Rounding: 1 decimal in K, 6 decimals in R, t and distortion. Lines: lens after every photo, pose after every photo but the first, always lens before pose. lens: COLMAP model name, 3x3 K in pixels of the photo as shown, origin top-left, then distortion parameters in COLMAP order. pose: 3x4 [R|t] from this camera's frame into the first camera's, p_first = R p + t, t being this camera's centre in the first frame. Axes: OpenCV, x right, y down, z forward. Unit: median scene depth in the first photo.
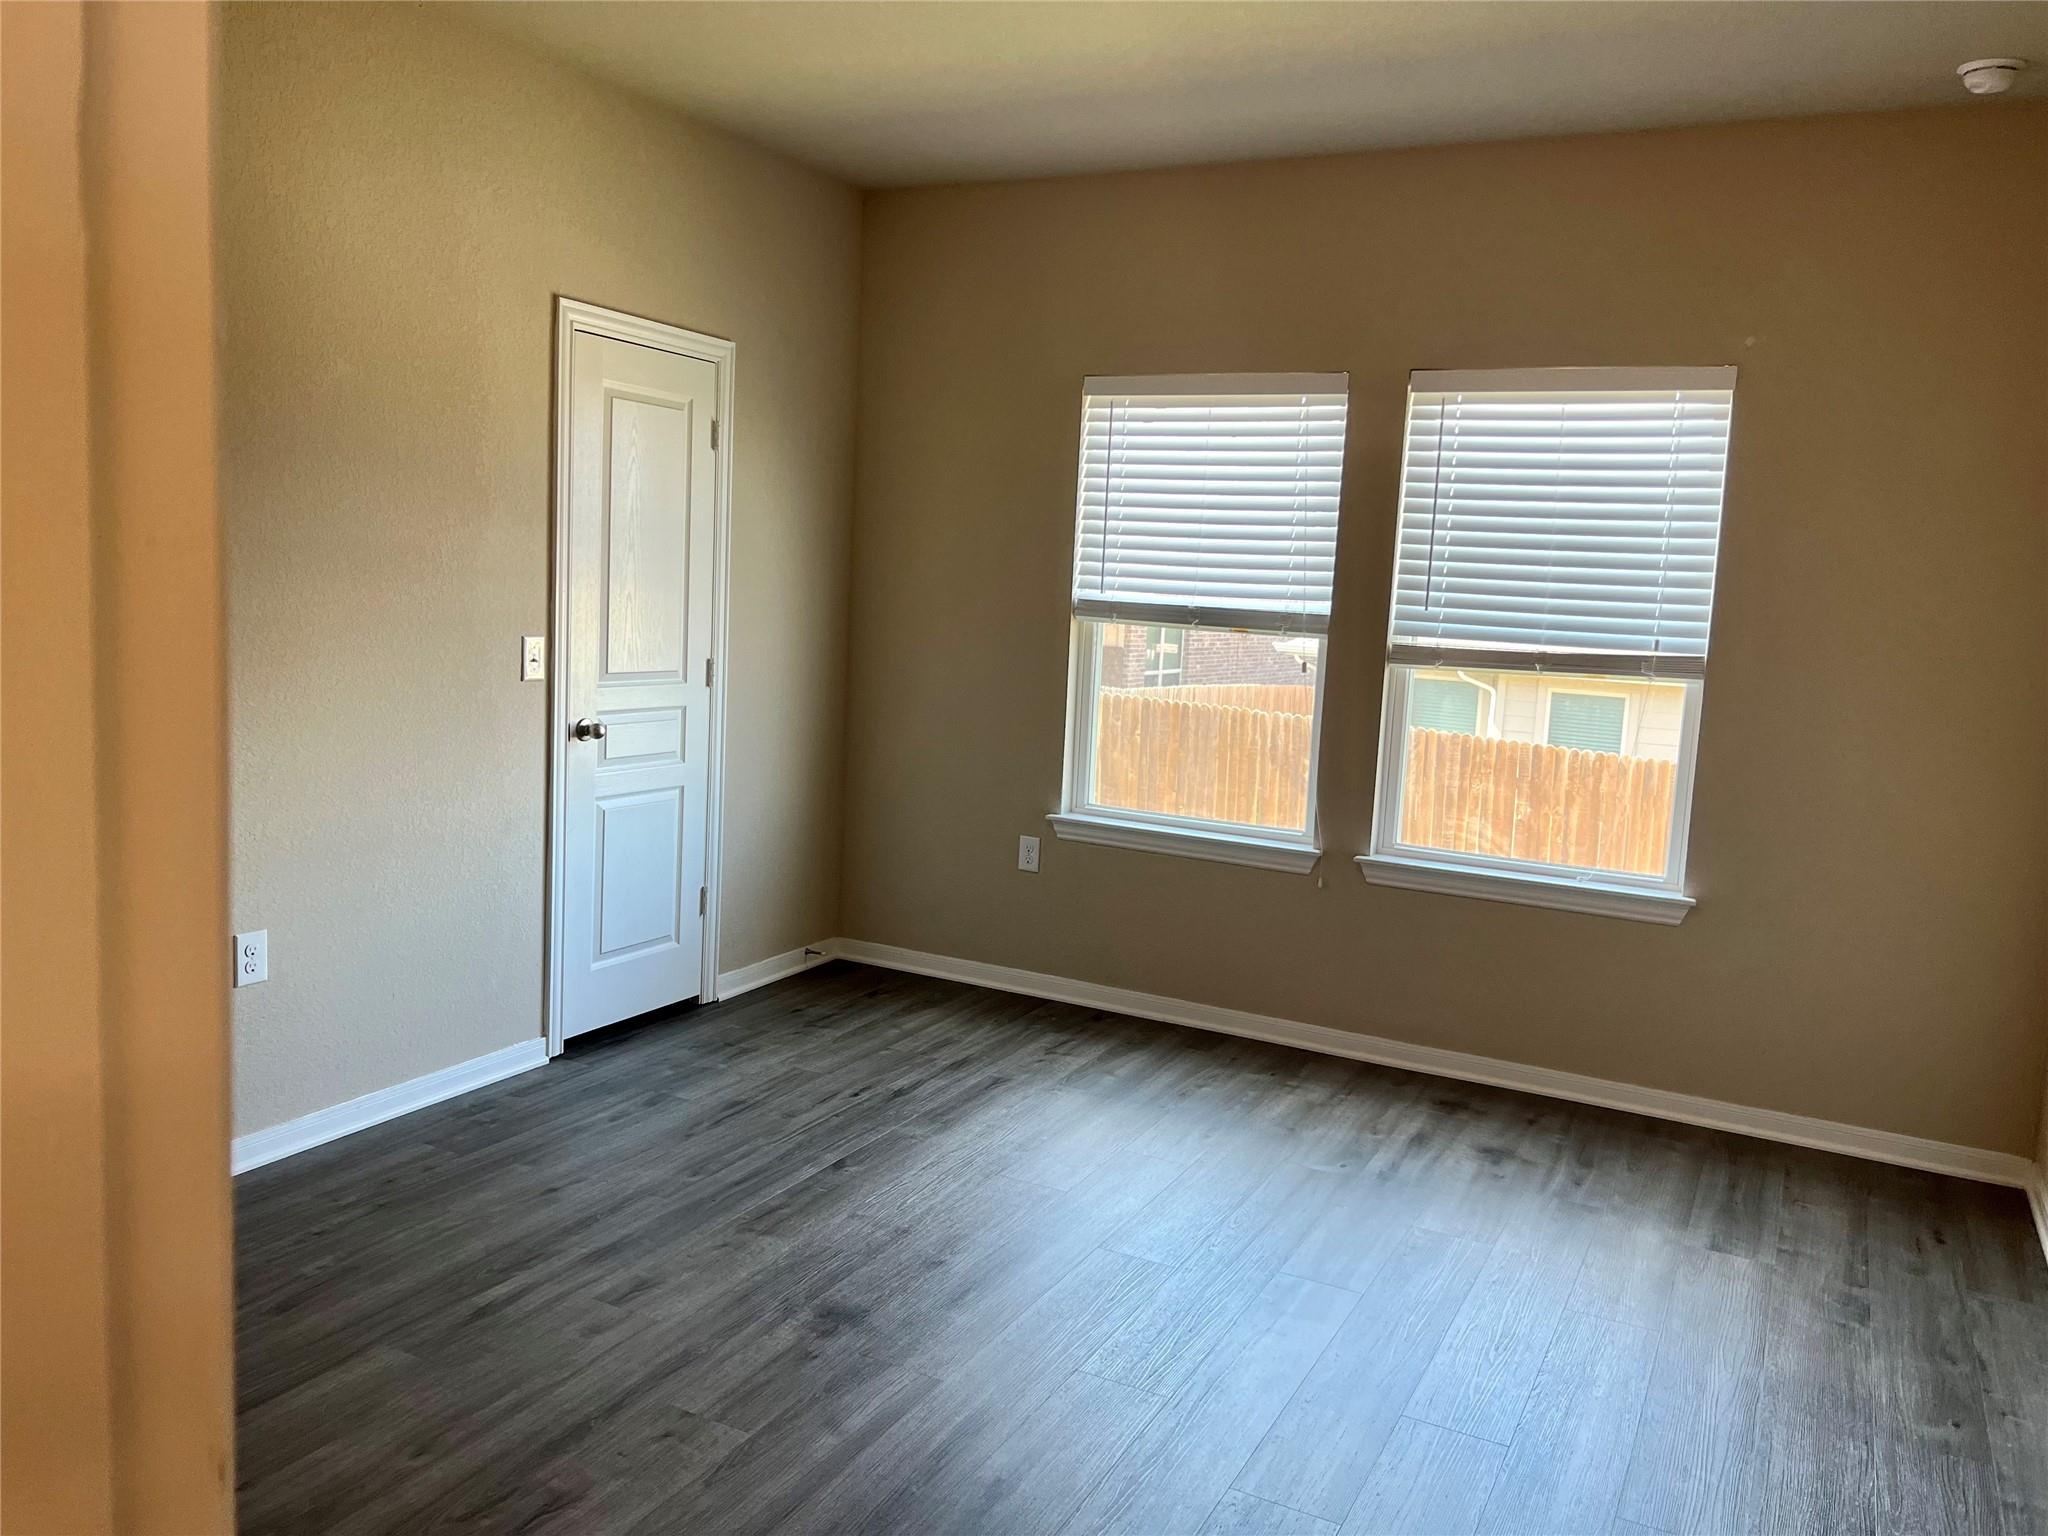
lens RADIAL K [[1530.0, 0, 1025.5], [0, 1530.0, 773.7], [0, 0, 1]] dist [0.121767, -0.286623]
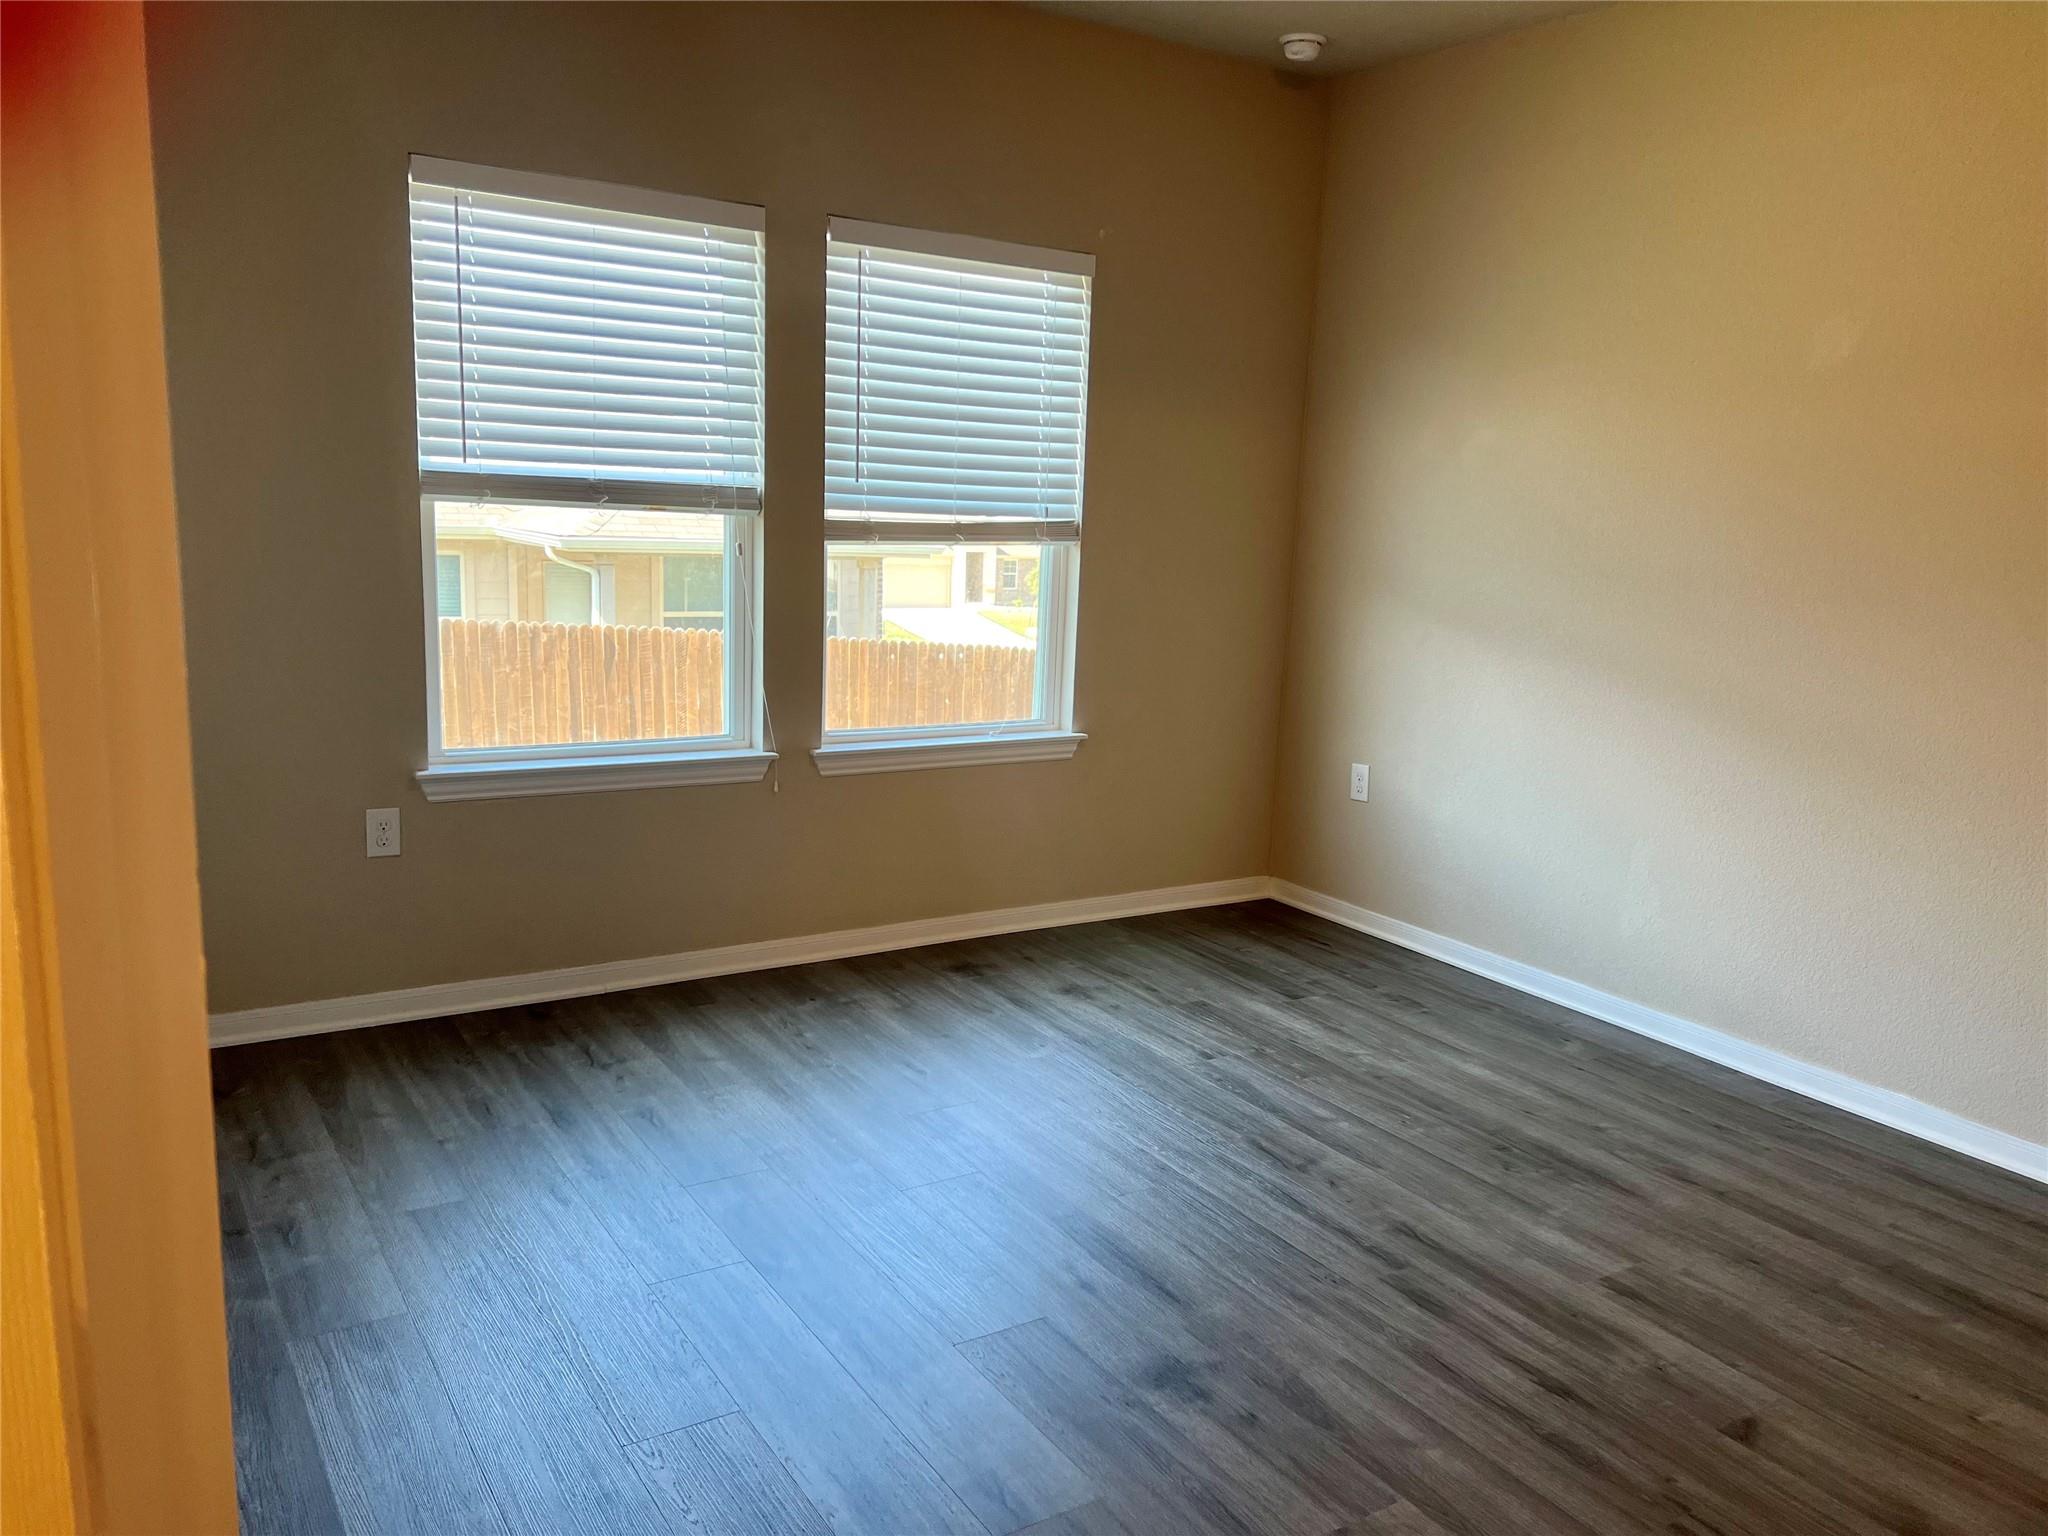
lens RADIAL K [[1495.8, 0, 1020.7], [0, 1495.8, 805.1], [0, 0, 1]] dist [0.087111, -0.192616]
pose [[0.489133, -0.203610, 0.848111, -0.512049], [0.096098, 0.979031, 0.179618, -0.066866], [-0.866899, -0.006355, 0.498443, 0.444332]]
